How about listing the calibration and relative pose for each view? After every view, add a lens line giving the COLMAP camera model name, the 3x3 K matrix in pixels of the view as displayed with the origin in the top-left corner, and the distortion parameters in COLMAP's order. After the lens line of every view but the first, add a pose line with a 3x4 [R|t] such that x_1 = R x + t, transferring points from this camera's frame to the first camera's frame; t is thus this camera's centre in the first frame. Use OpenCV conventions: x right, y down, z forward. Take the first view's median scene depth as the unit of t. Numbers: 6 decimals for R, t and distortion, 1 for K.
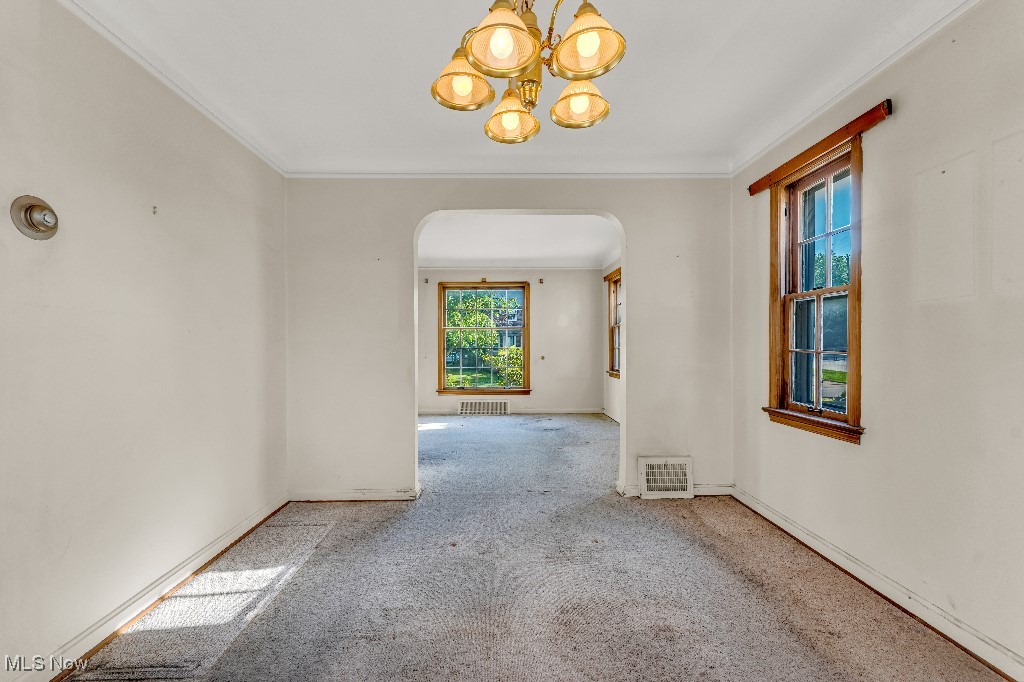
lens RADIAL K [[416.0, 0, 504.3], [0, 416.0, 347.1], [0, 0, 1]] dist [-0.001057, -0.000173]
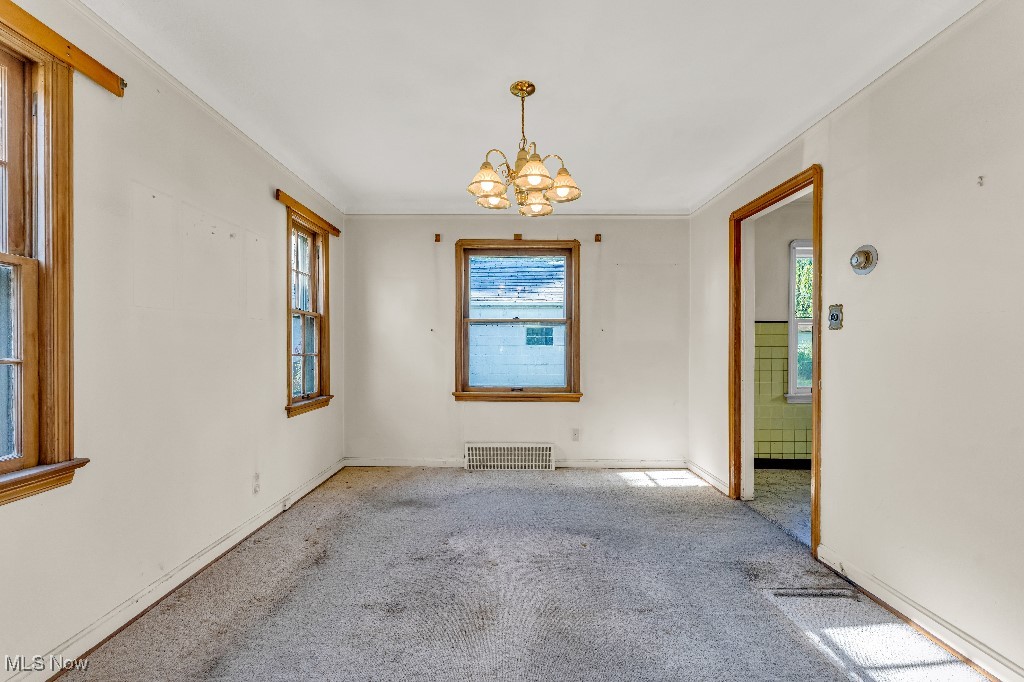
lens RADIAL K [[416.0, 0, 504.3], [0, 416.0, 347.1], [0, 0, 1]] dist [-0.001057, -0.000173]
pose [[-0.999719, 0.000100, 0.023700, 0.067516], [0.000334, 0.999951, 0.009869, -0.019158], [-0.023698, 0.009874, -0.999670, 1.993501]]
